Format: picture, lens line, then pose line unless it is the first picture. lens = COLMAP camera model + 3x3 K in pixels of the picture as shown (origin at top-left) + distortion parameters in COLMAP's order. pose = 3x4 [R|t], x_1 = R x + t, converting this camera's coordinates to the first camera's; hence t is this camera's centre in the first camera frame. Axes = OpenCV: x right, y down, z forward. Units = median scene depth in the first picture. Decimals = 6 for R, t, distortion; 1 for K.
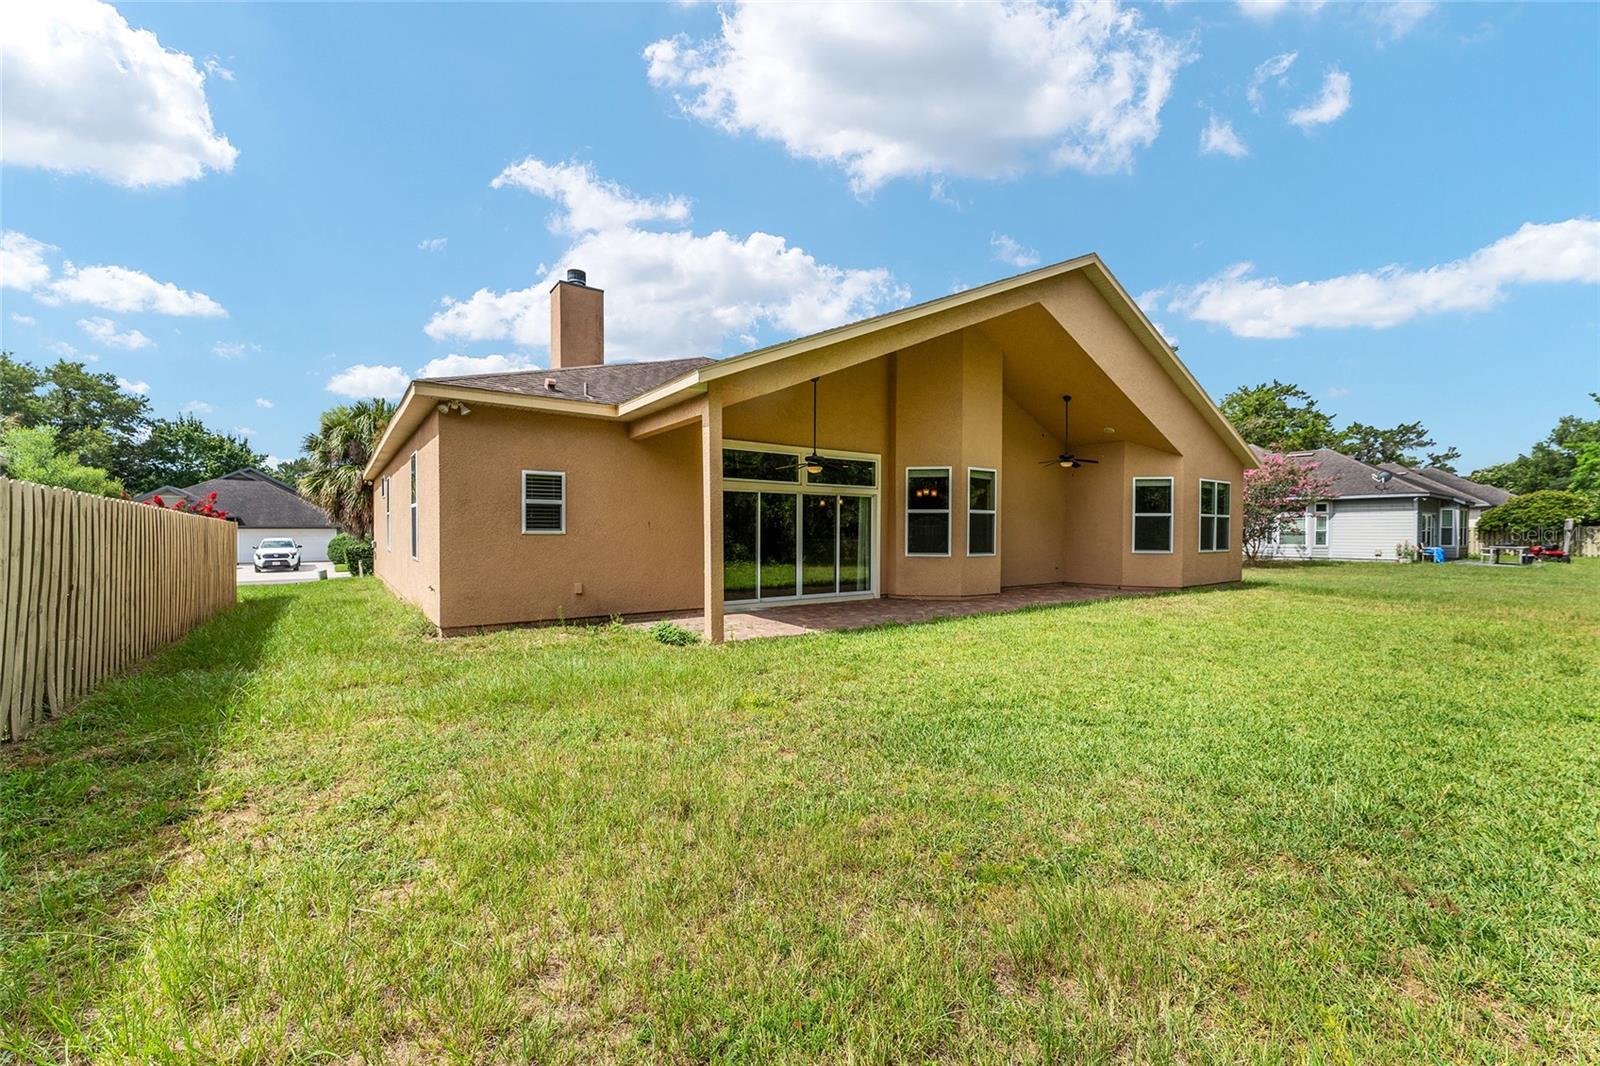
lens RADIAL K [[673.9, 0, 800.0], [0, 673.9, 533.0], [0, 0, 1]] dist [0.000154, -0.000201]
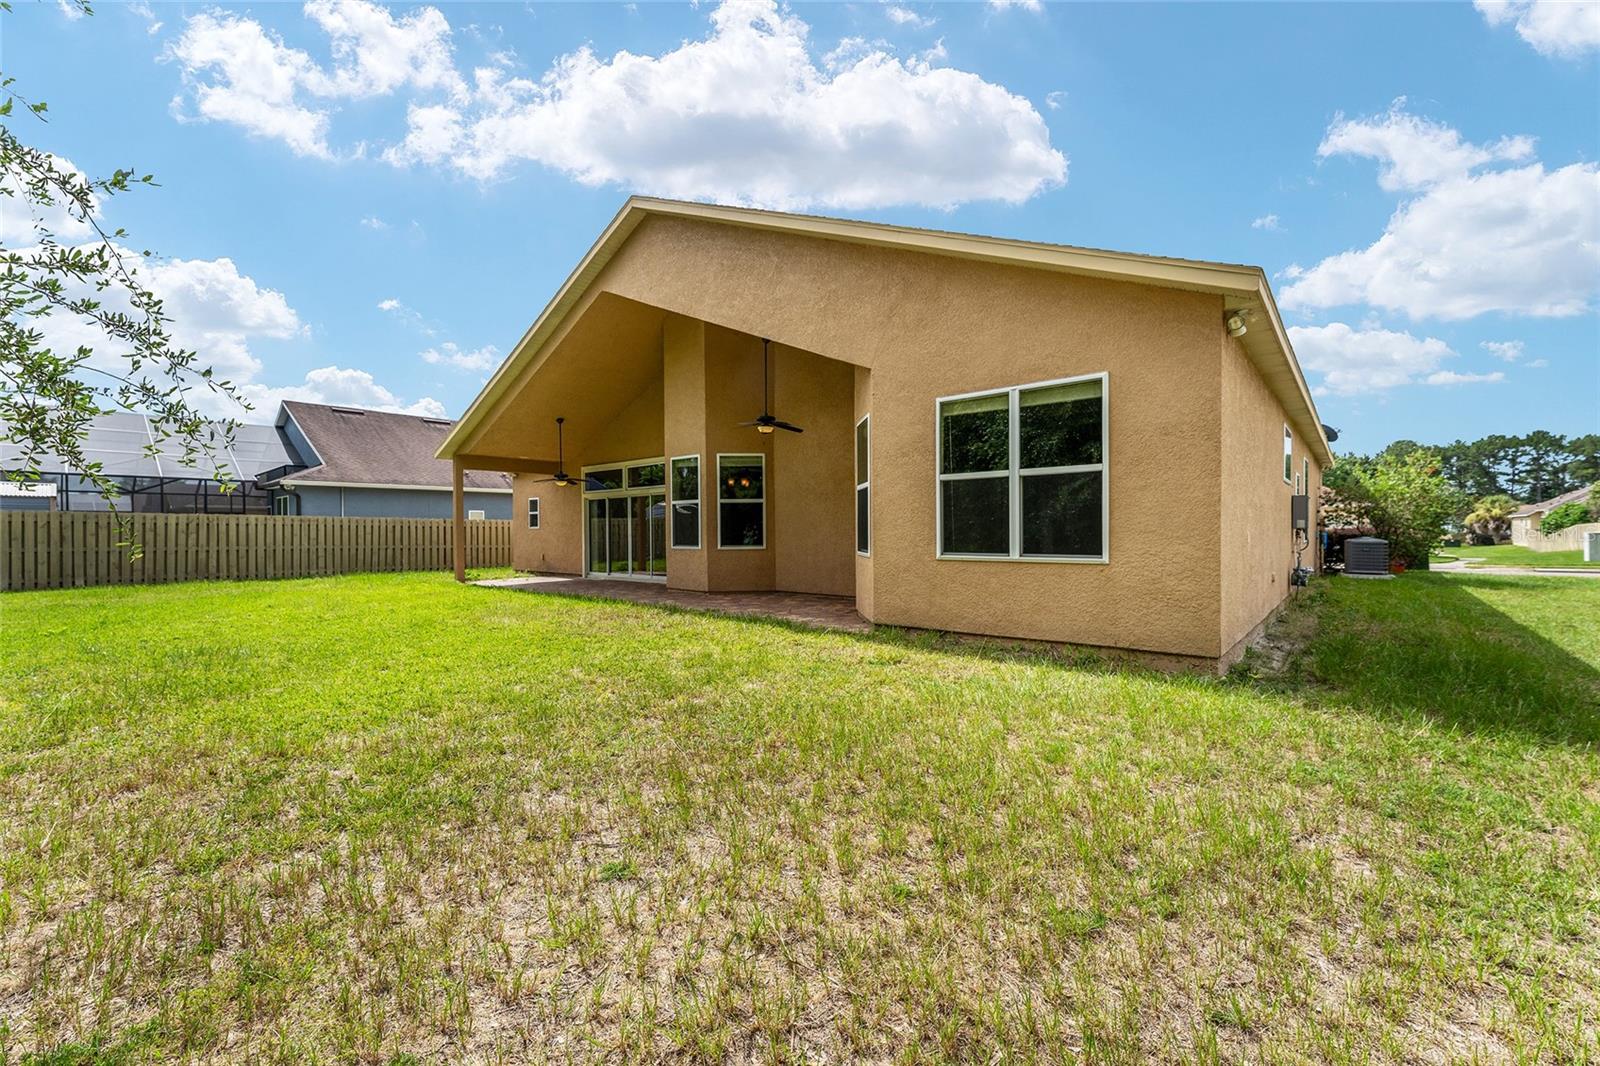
lens RADIAL K [[645.7, 0, 800.2], [0, 645.7, 542.5], [0, 0, 1]] dist [0.000391, 0.000004]
pose [[0.218629, 0.015243, -0.975689, 1.106532], [0.008515, 0.999810, 0.017528, 0.009997], [0.975771, -0.012140, 0.218457, 0.892378]]
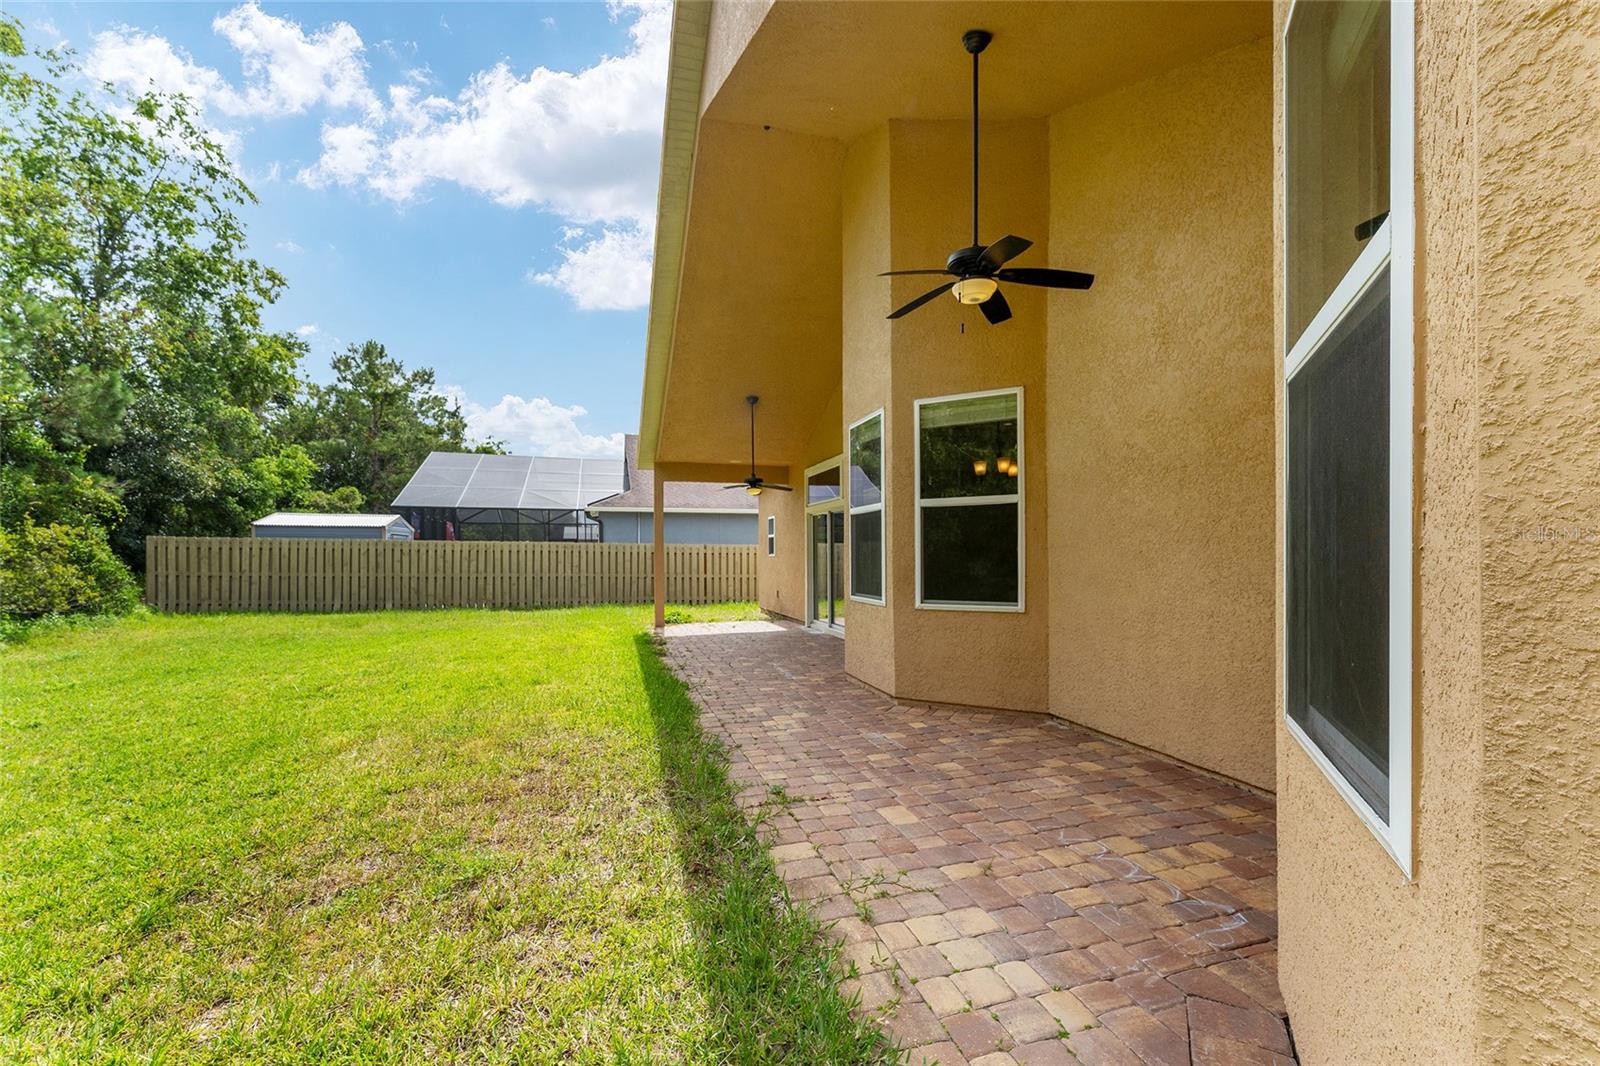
lens RADIAL K [[647.2, 0, 794.9], [0, 647.2, 557.9], [0, 0, 1]] dist [-0.000132, -0.000038]
pose [[-0.346376, 0.002211, -0.938093, 0.664419], [0.003828, 0.999992, 0.000943, 0.002115], [0.938088, -0.003264, -0.346382, 1.034250]]
